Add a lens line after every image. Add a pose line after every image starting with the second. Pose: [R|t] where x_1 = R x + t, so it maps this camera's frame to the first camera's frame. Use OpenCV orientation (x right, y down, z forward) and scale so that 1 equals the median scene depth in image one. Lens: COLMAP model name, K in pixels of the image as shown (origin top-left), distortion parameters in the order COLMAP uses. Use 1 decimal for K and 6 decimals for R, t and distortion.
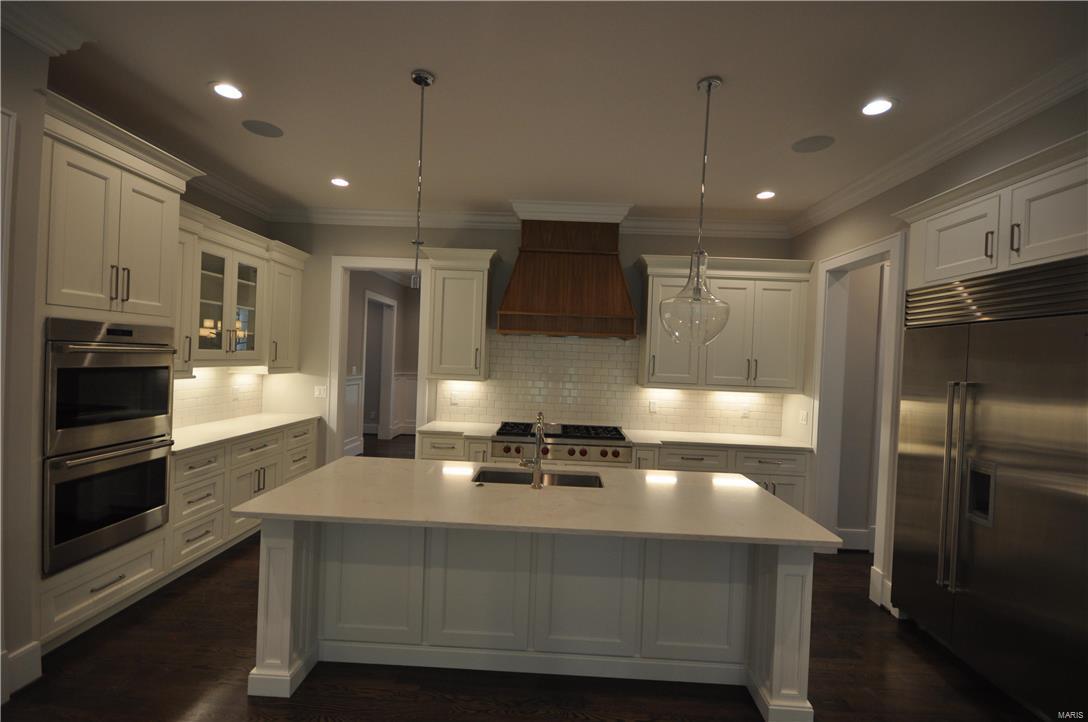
lens RADIAL K [[475.7, 0, 541.6], [0, 475.7, 361.2], [0, 0, 1]] dist [-0.004703, -0.003060]
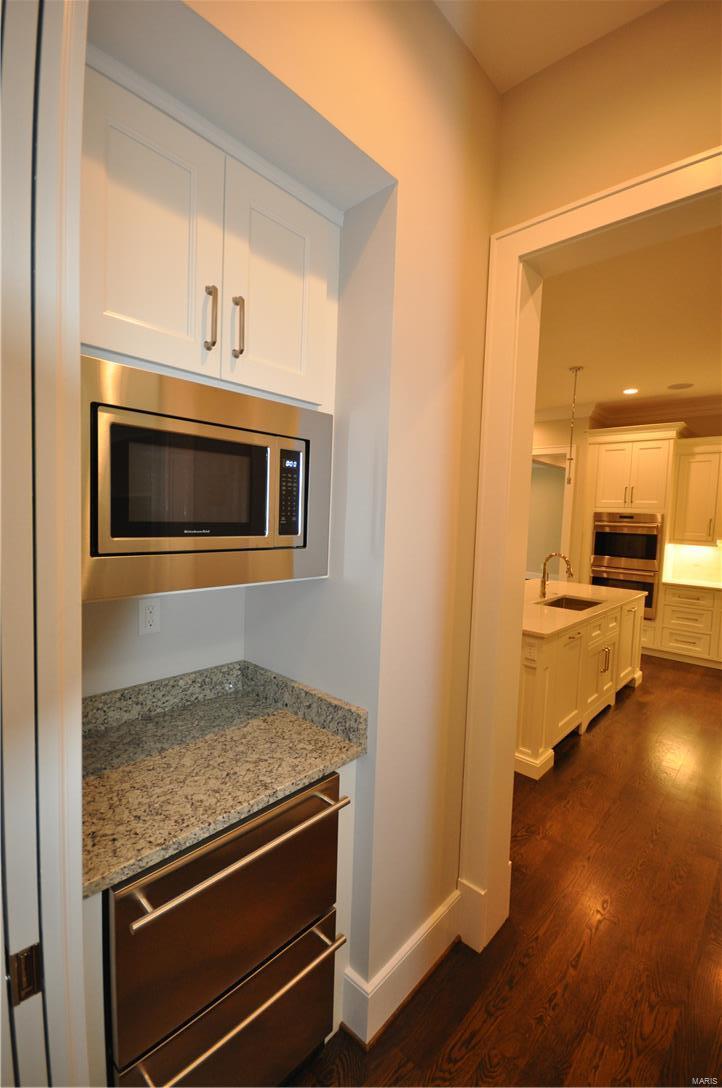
lens RADIAL K [[475.7, 0, 359.7], [0, 475.7, 543.4], [0, 0, 1]] dist [-0.004703, -0.003060]
pose [[-0.651598, -0.006120, -0.758539, 1.261927], [-0.064807, 0.996761, 0.047628, 0.028339], [0.755791, 0.080193, -0.649884, 1.203260]]
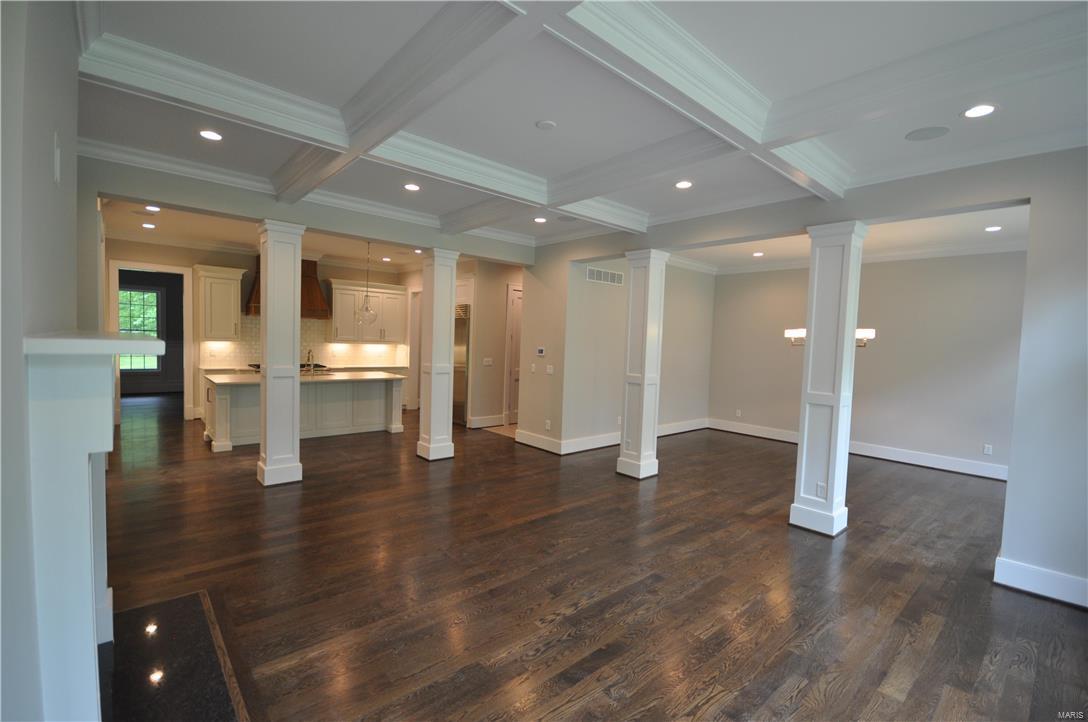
lens RADIAL K [[475.7, 0, 542.3], [0, 475.7, 362.4], [0, 0, 1]] dist [-0.004703, -0.003060]
pose [[0.727774, -0.052125, 0.683833, -0.540539], [0.001839, 0.997252, 0.074059, -0.011613], [-0.685815, -0.052641, 0.725870, -1.133584]]
